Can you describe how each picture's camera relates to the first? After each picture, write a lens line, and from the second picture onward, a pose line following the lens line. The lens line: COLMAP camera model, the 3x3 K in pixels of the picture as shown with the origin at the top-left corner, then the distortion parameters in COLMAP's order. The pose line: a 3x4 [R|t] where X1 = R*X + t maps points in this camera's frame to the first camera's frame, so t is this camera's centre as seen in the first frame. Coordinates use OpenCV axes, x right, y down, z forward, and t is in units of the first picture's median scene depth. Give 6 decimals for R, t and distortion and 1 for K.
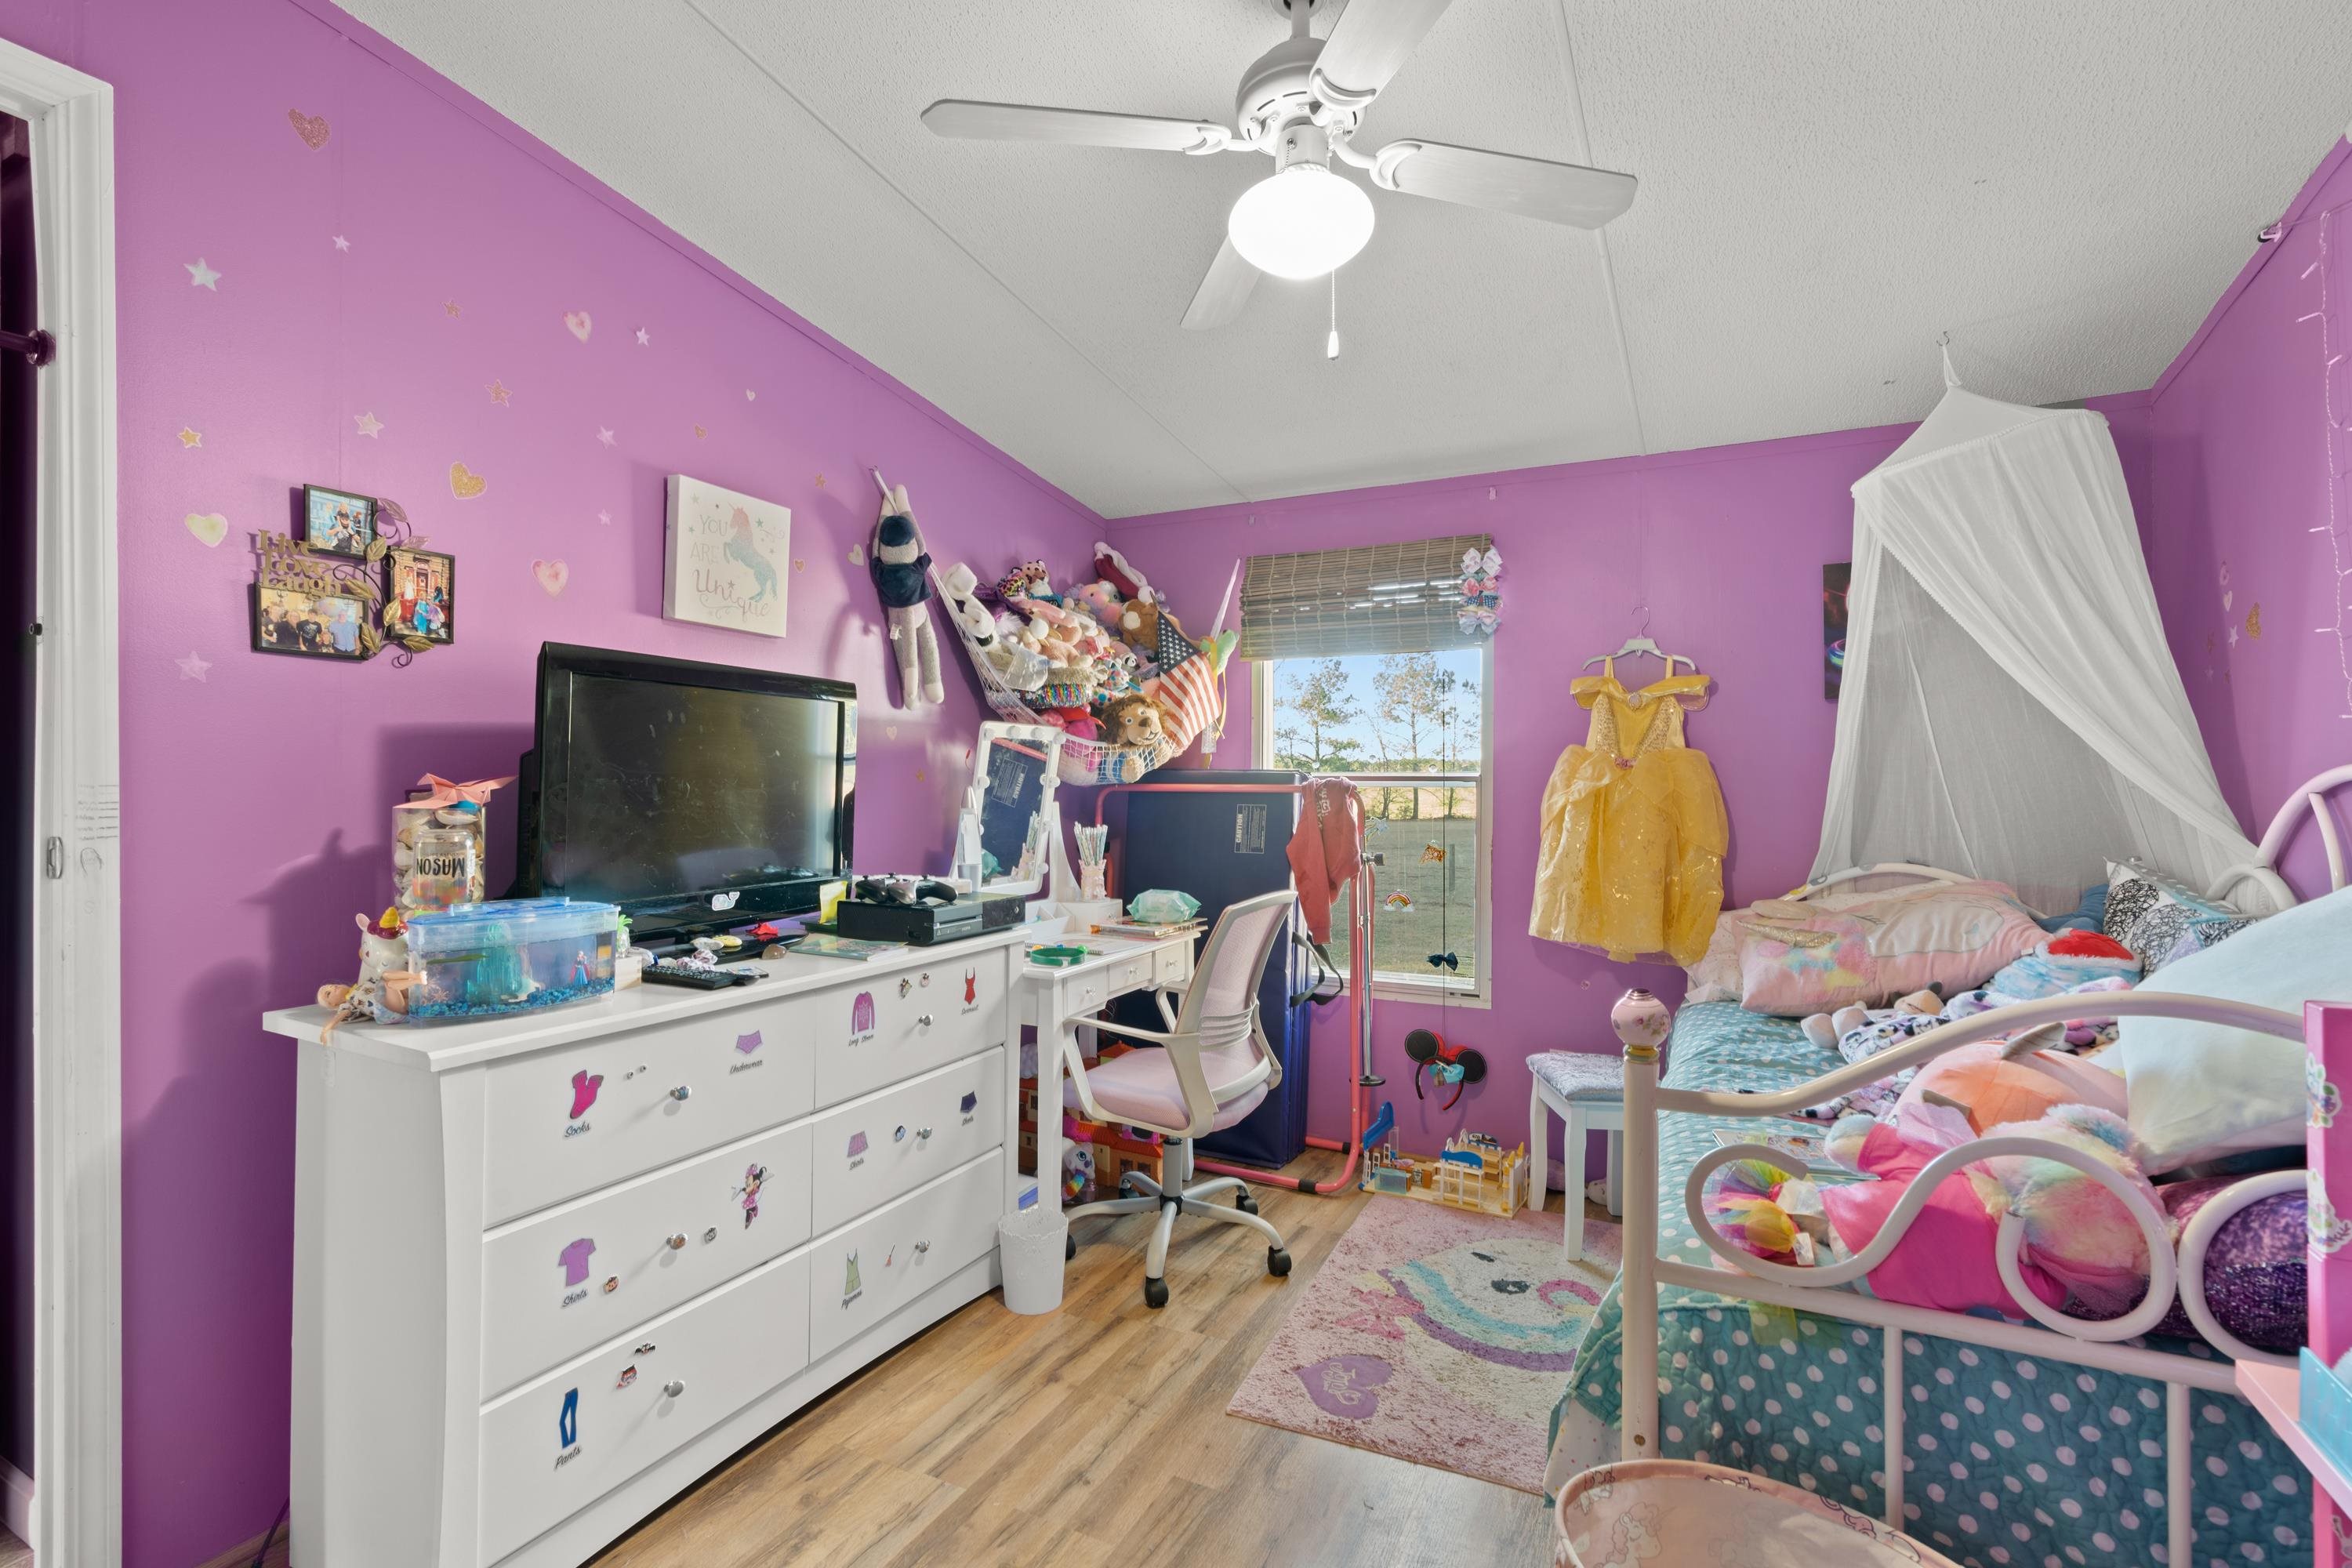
lens RADIAL K [[1096.9, 0, 1195.2], [0, 1096.9, 787.9], [0, 0, 1]] dist [-0.002672, -0.001024]
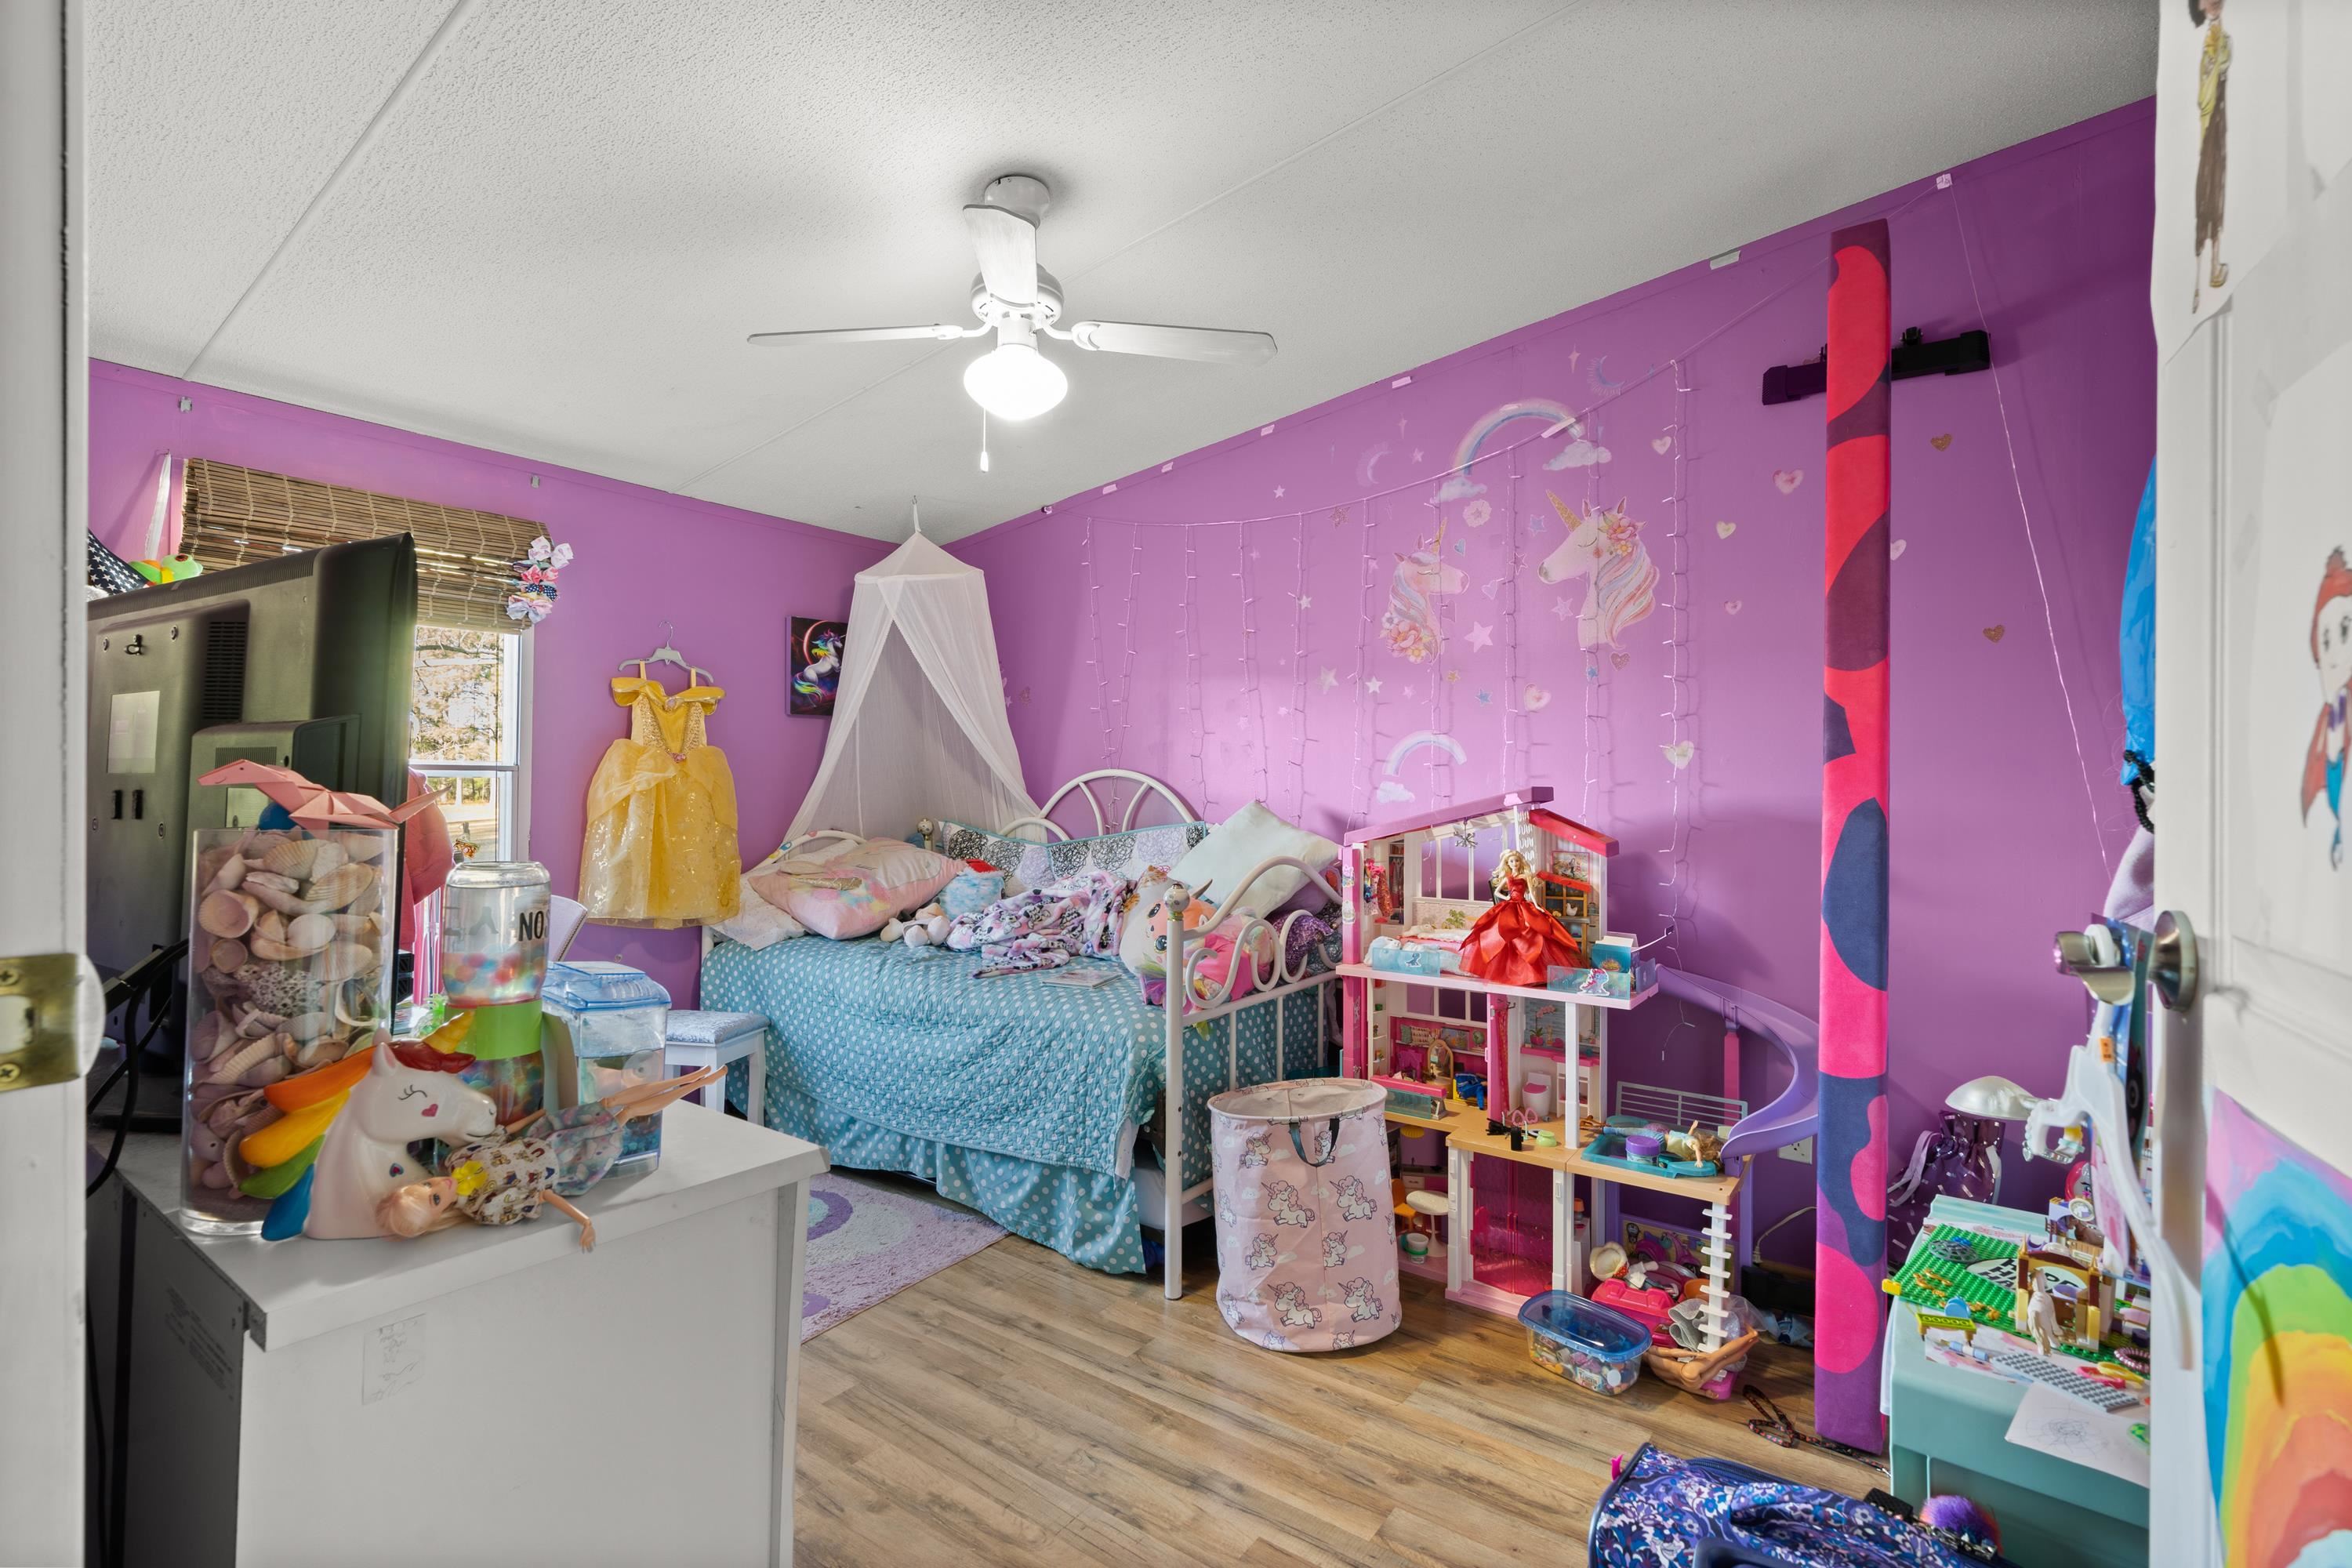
lens RADIAL K [[1069.6, 0, 1170.2], [0, 1069.6, 768.2], [0, 0, 1]] dist [-0.001387, 0.000186]
pose [[0.163766, 0.010683, 0.986441, -0.765241], [-0.003466, 0.999941, -0.010254, -0.001318], [-0.986493, -0.001740, 0.163793, 0.355745]]
